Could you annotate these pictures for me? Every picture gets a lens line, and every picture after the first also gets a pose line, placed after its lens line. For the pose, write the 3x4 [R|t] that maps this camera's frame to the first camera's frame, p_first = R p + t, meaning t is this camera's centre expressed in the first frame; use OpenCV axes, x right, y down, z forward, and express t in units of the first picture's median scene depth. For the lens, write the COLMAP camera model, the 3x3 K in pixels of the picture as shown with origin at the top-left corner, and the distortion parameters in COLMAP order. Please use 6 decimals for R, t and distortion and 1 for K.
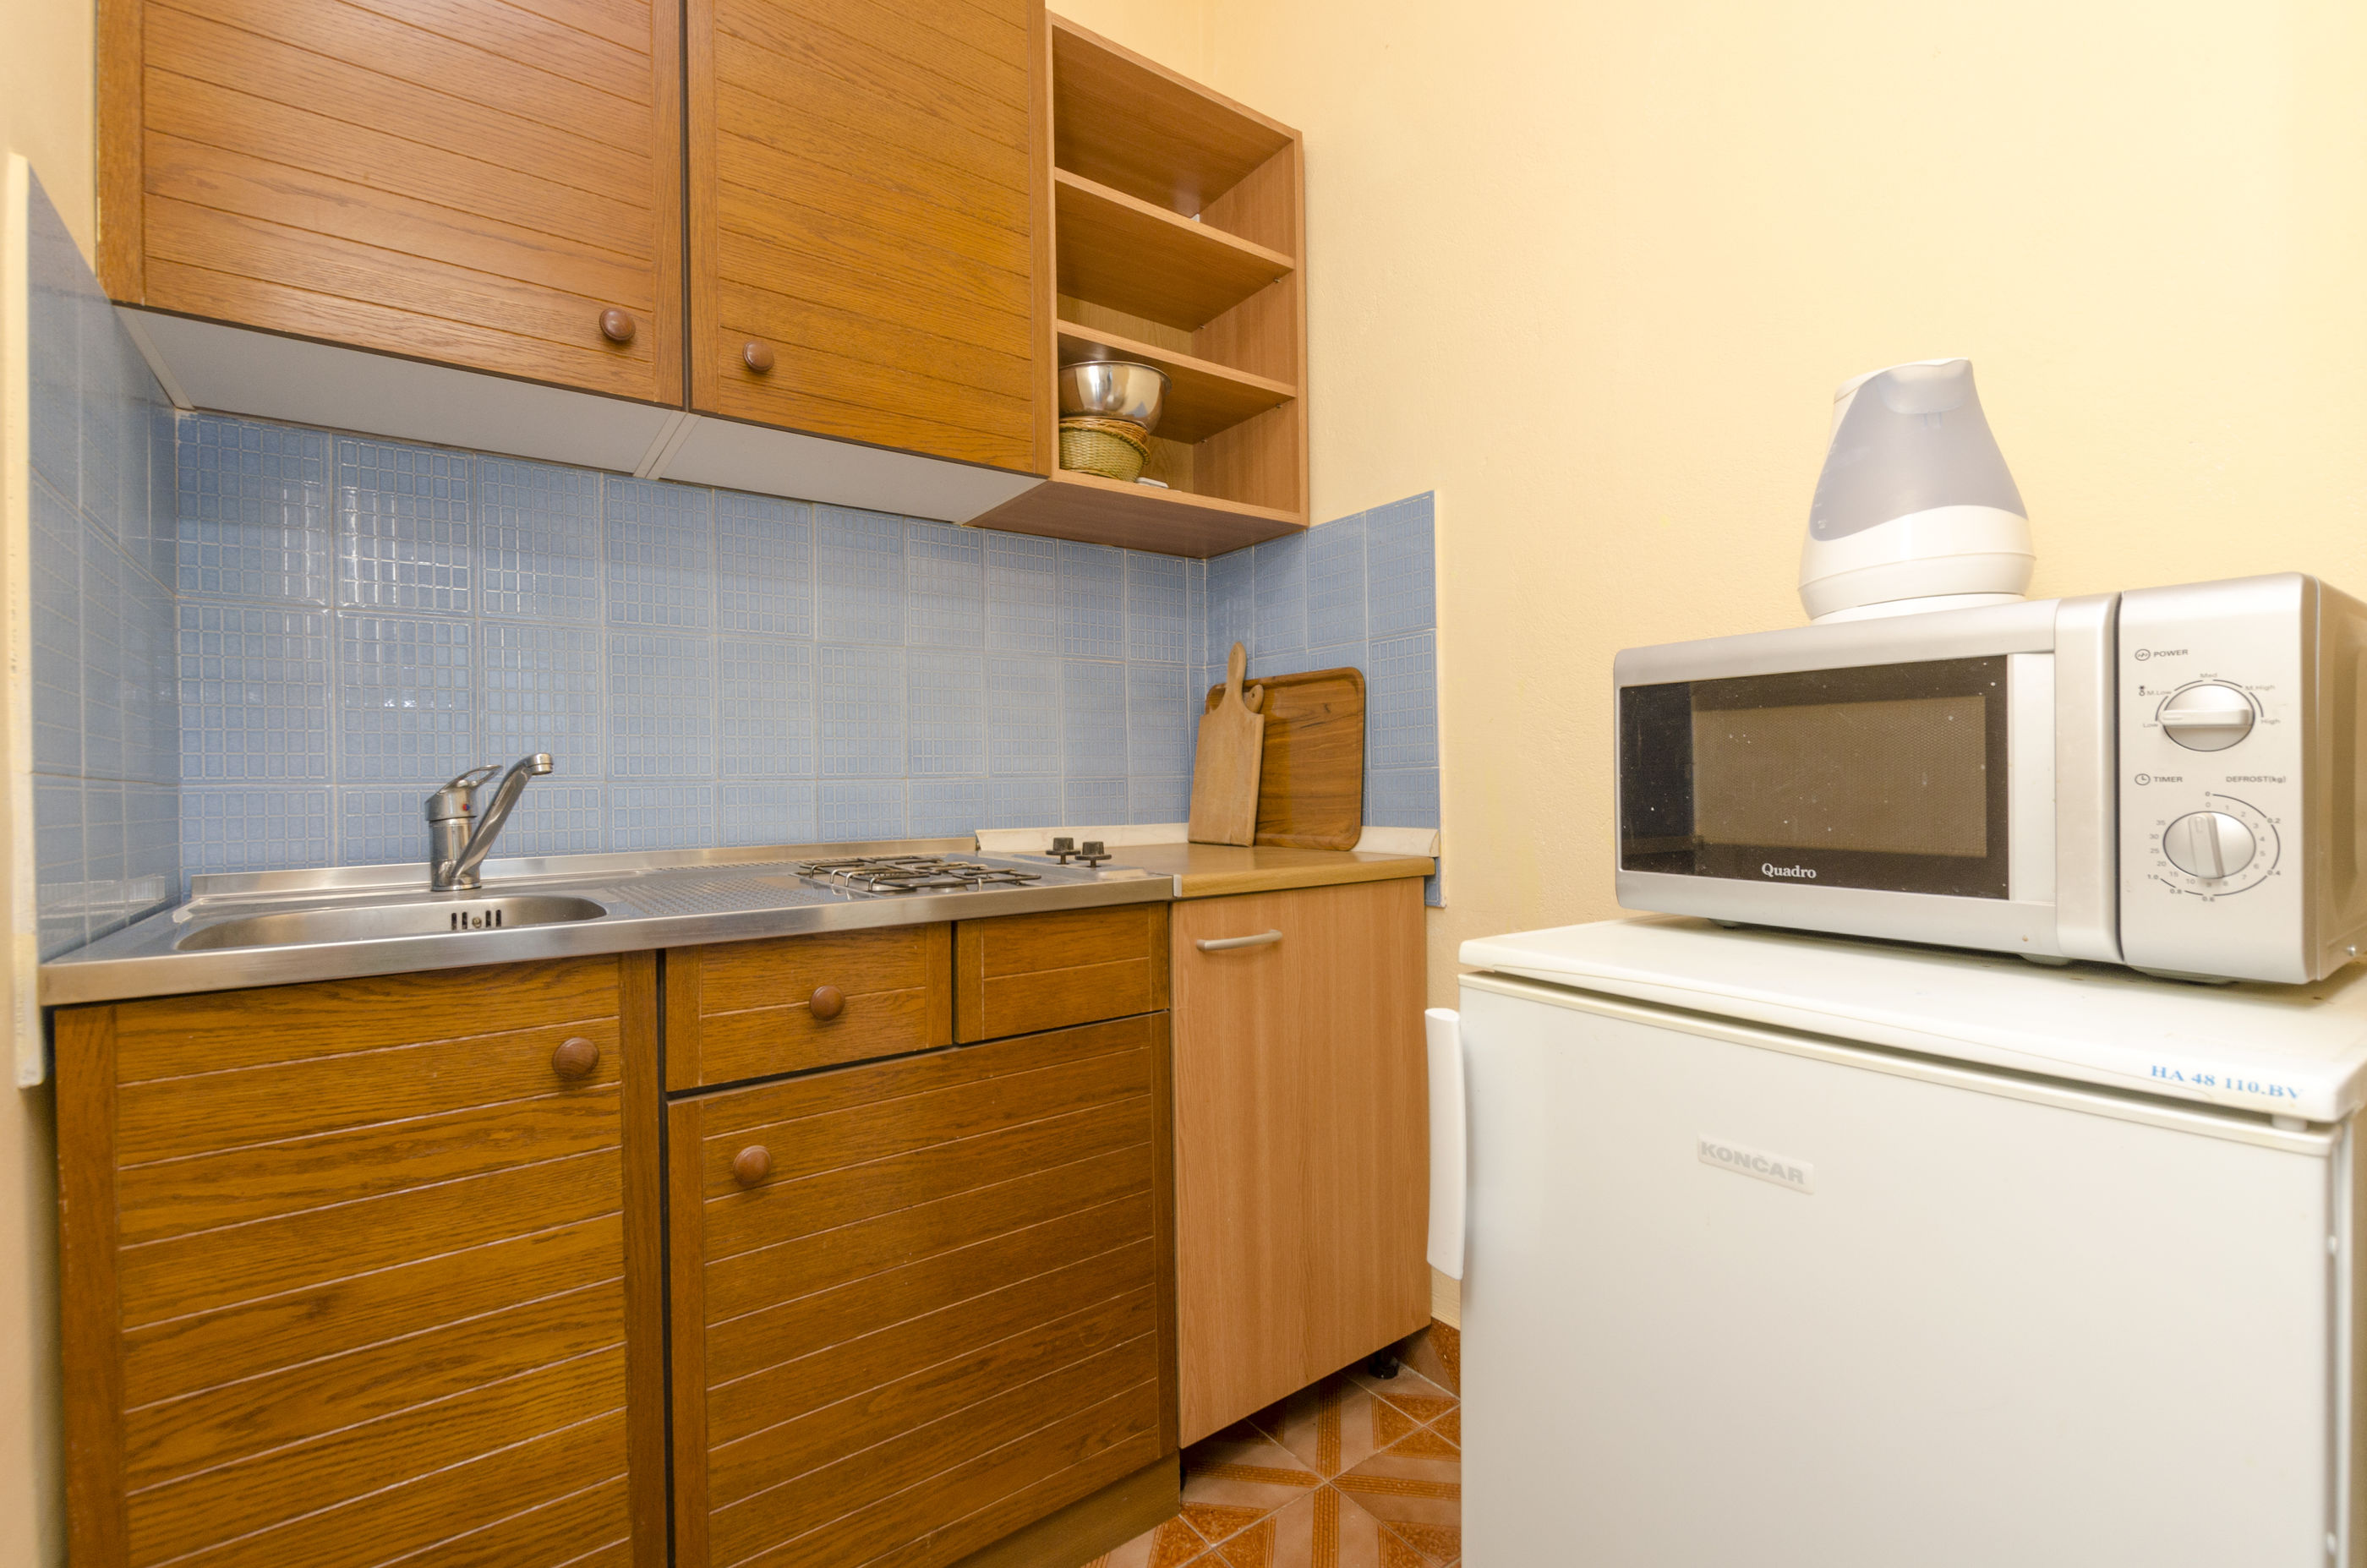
lens RADIAL K [[1031.5, 0, 1190.8], [0, 1031.5, 779.5], [0, 0, 1]] dist [0.000887, -0.001529]
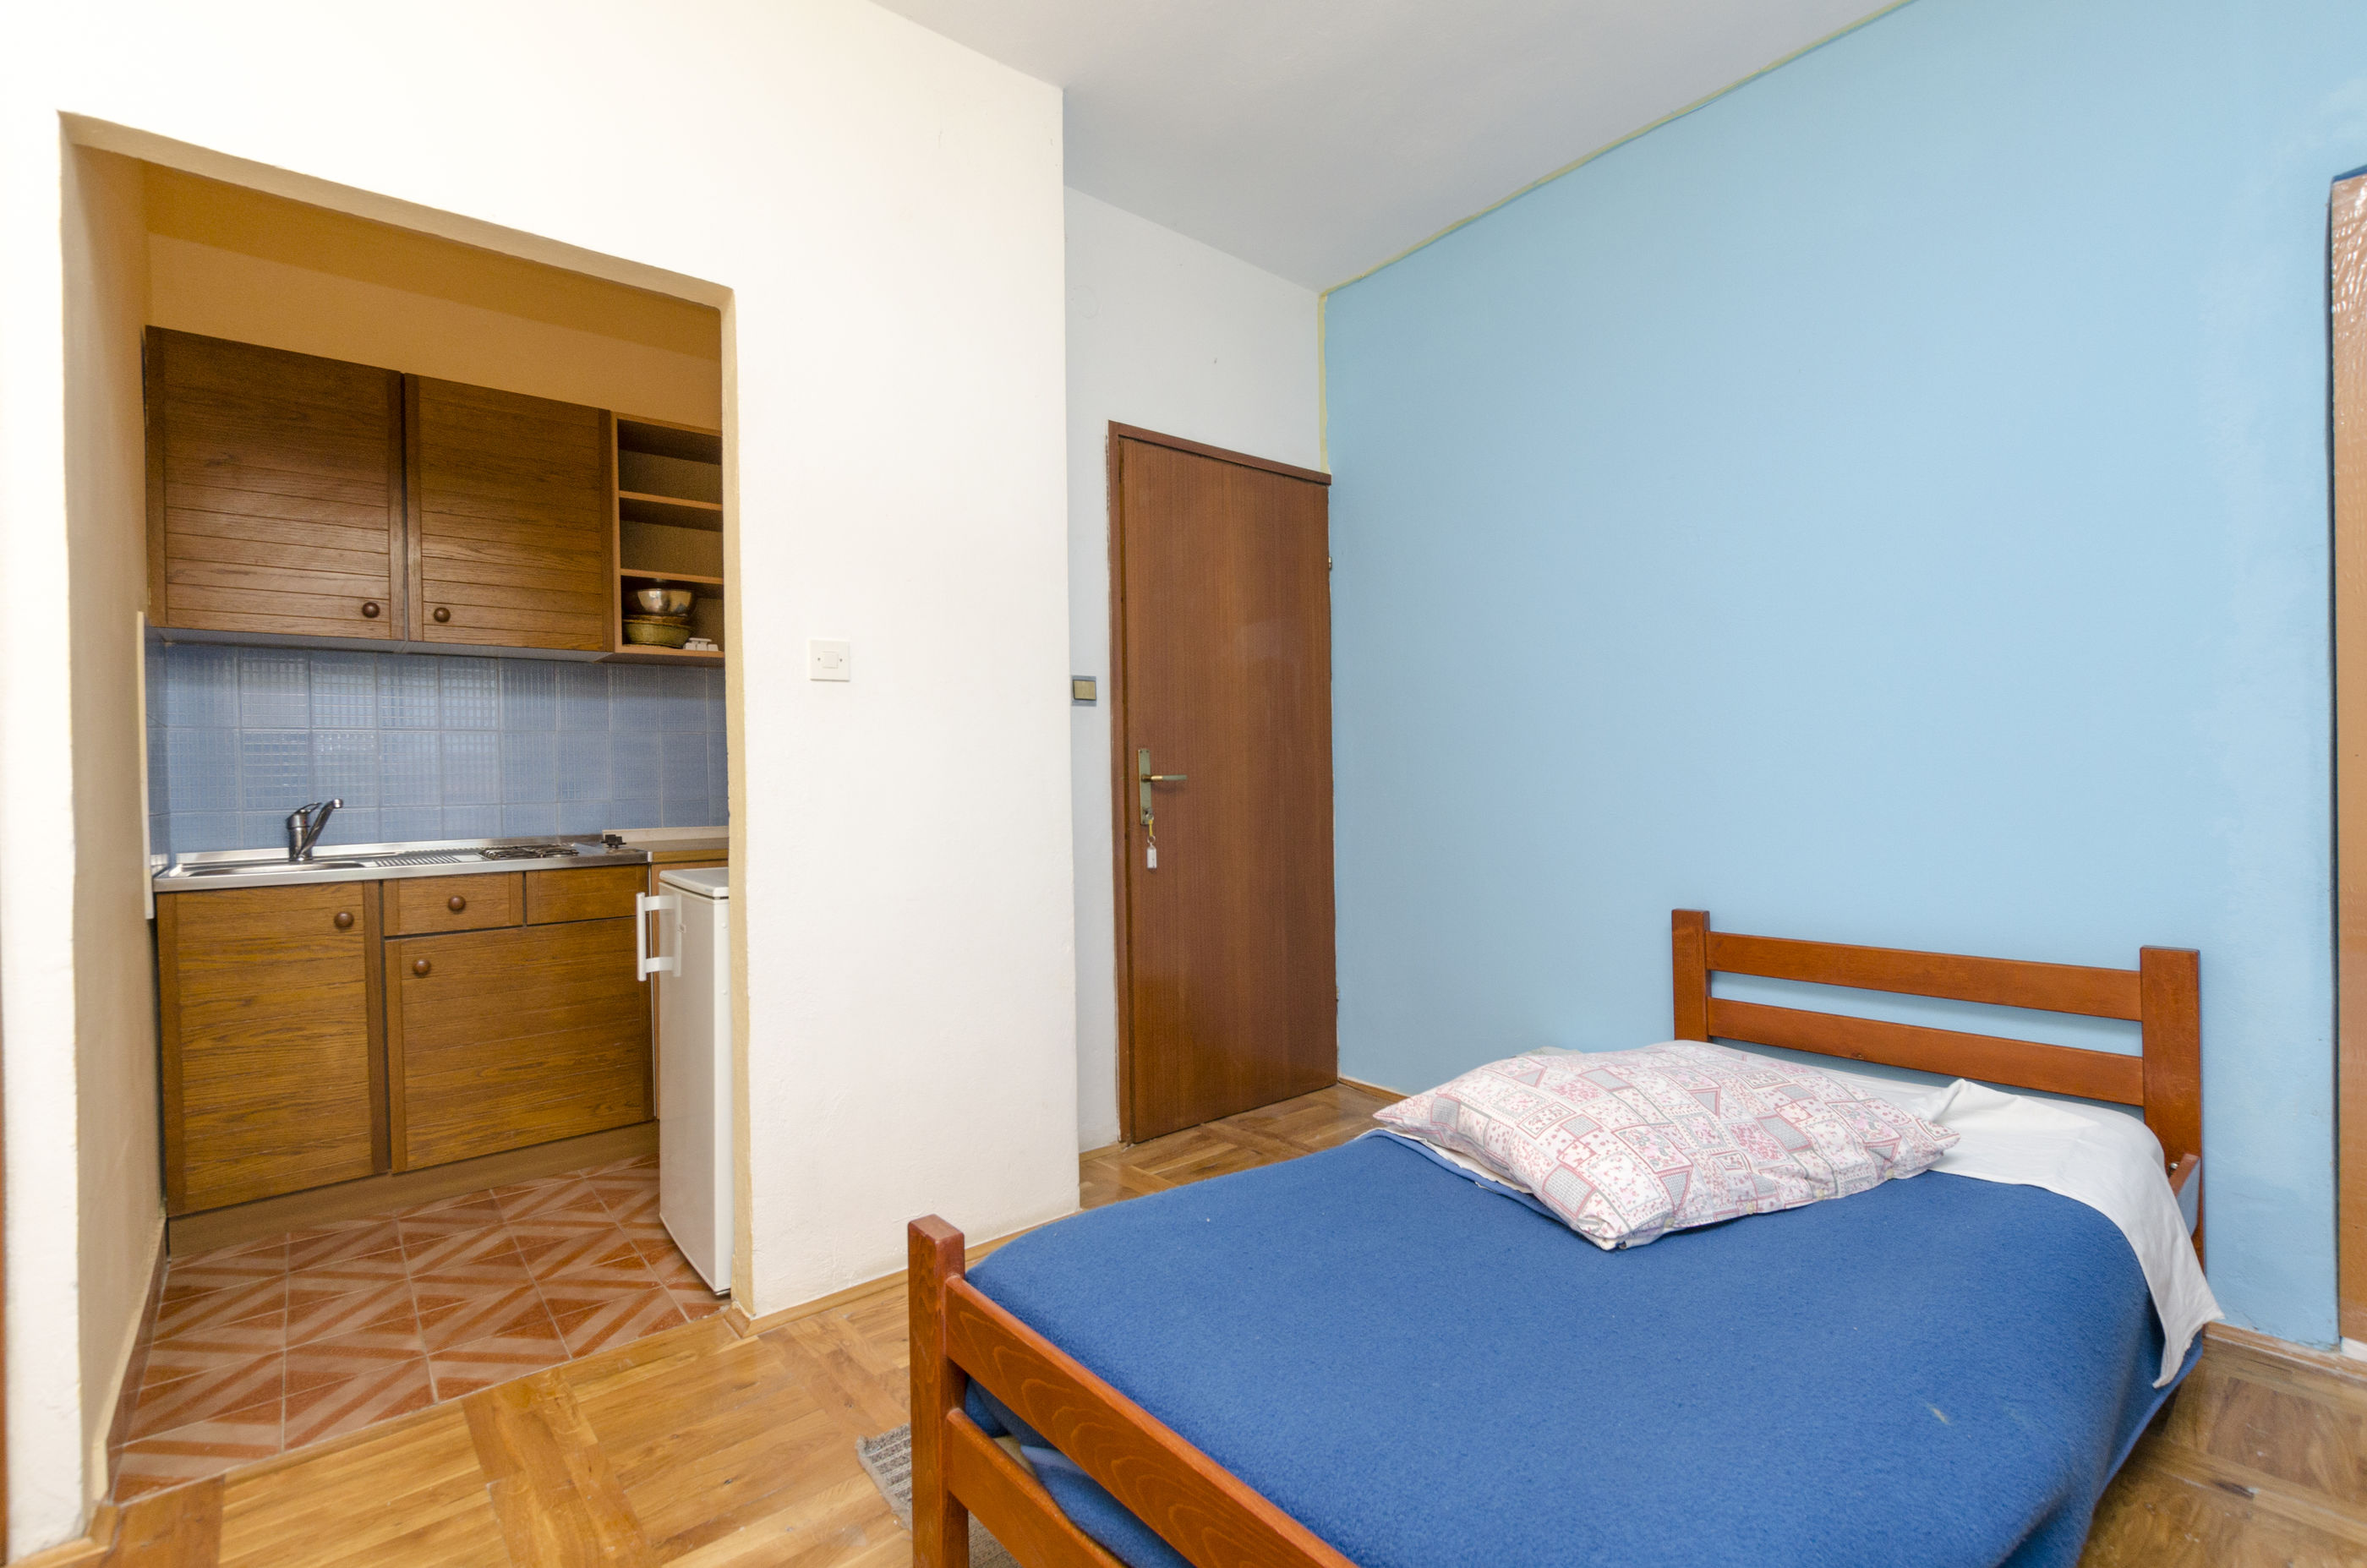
lens RADIAL K [[1066.8, 0, 1185.4], [0, 1066.8, 779.2], [0, 0, 1]] dist [-0.003875, -0.000149]
pose [[0.998141, -0.002891, 0.060882, 1.115551], [0.002302, 0.999950, 0.009749, -0.088801], [-0.060907, -0.009591, 0.998097, -1.486617]]
